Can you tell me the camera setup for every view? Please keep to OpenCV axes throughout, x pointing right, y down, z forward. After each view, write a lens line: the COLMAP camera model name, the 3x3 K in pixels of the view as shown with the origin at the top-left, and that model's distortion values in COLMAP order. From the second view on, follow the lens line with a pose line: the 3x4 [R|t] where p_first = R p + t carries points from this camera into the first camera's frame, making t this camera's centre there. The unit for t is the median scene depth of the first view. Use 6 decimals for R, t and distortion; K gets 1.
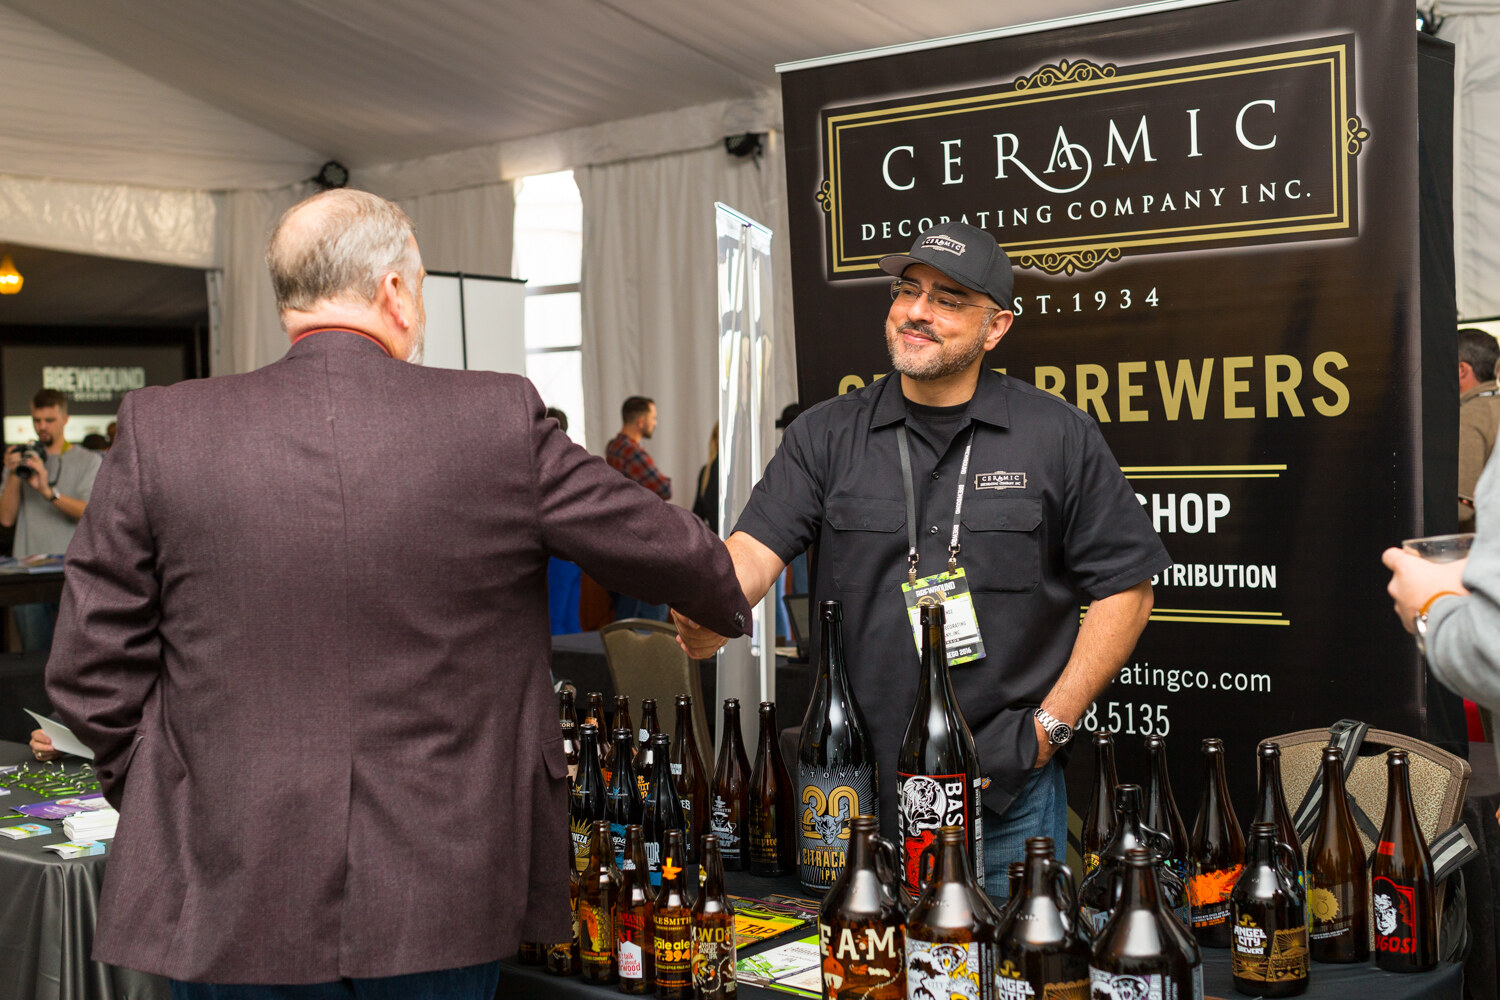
lens RADIAL K [[2410.3, 0, 750.1], [0, 2410.3, 449.6], [0, 0, 1]] dist [0.048783, 0.032948]
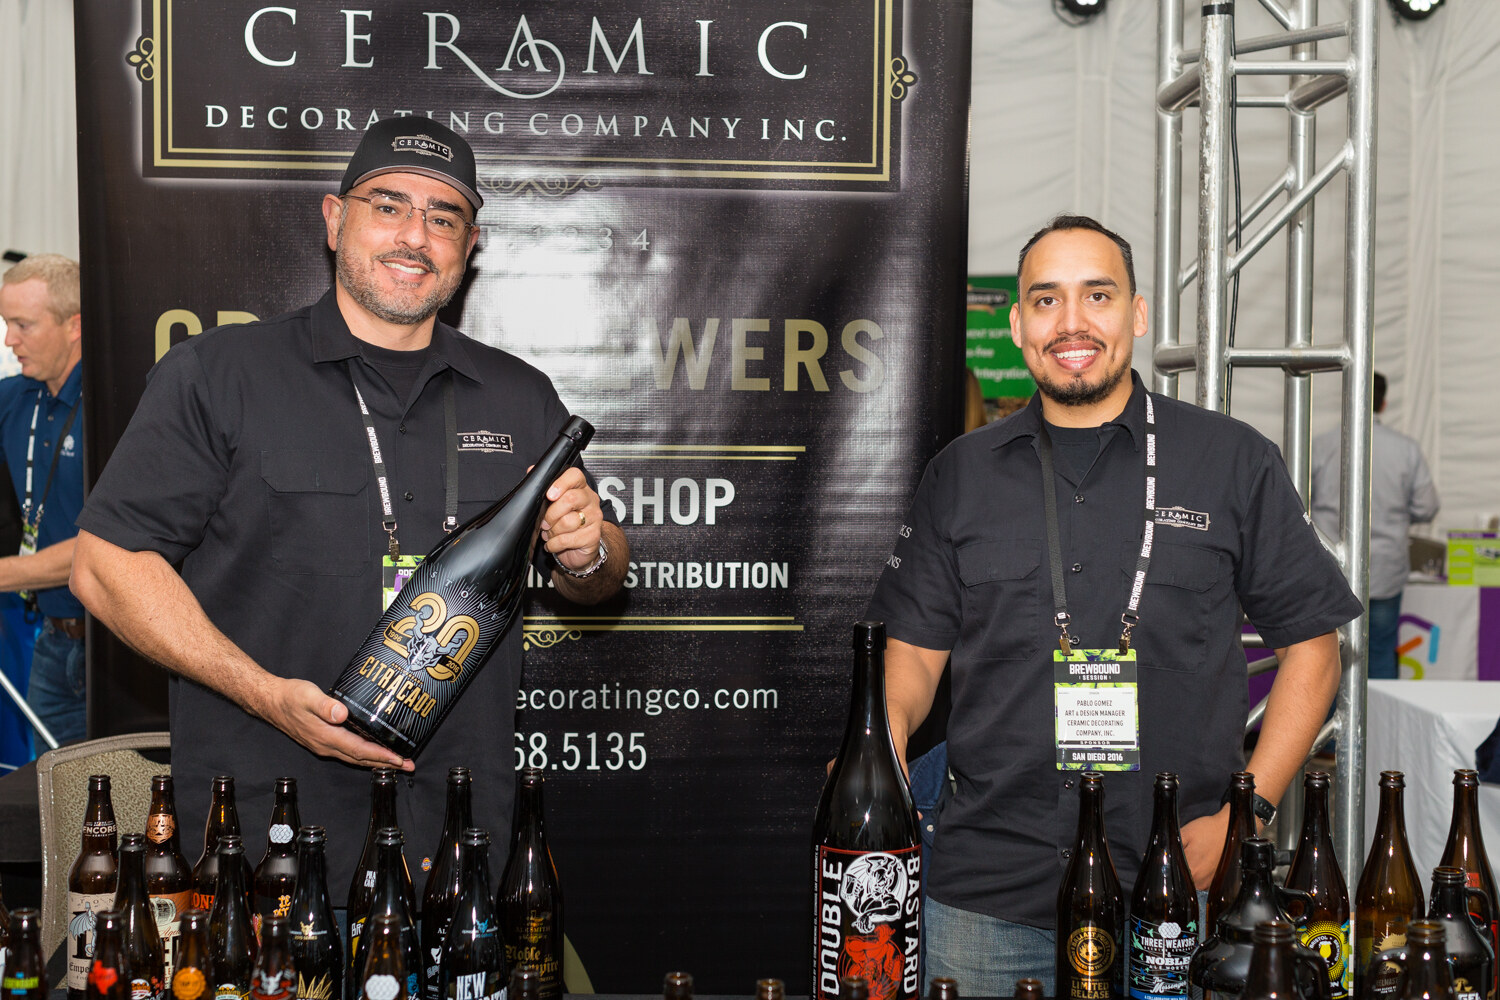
lens RADIAL K [[2410.3, 0, 750.1], [0, 2410.3, 449.6], [0, 0, 1]] dist [0.048783, 0.032948]
pose [[0.681195, 0.016643, 0.731913, -0.415962], [-0.026456, 0.999648, 0.001892, 0.006211], [-0.731624, -0.020652, 0.681396, 0.414025]]
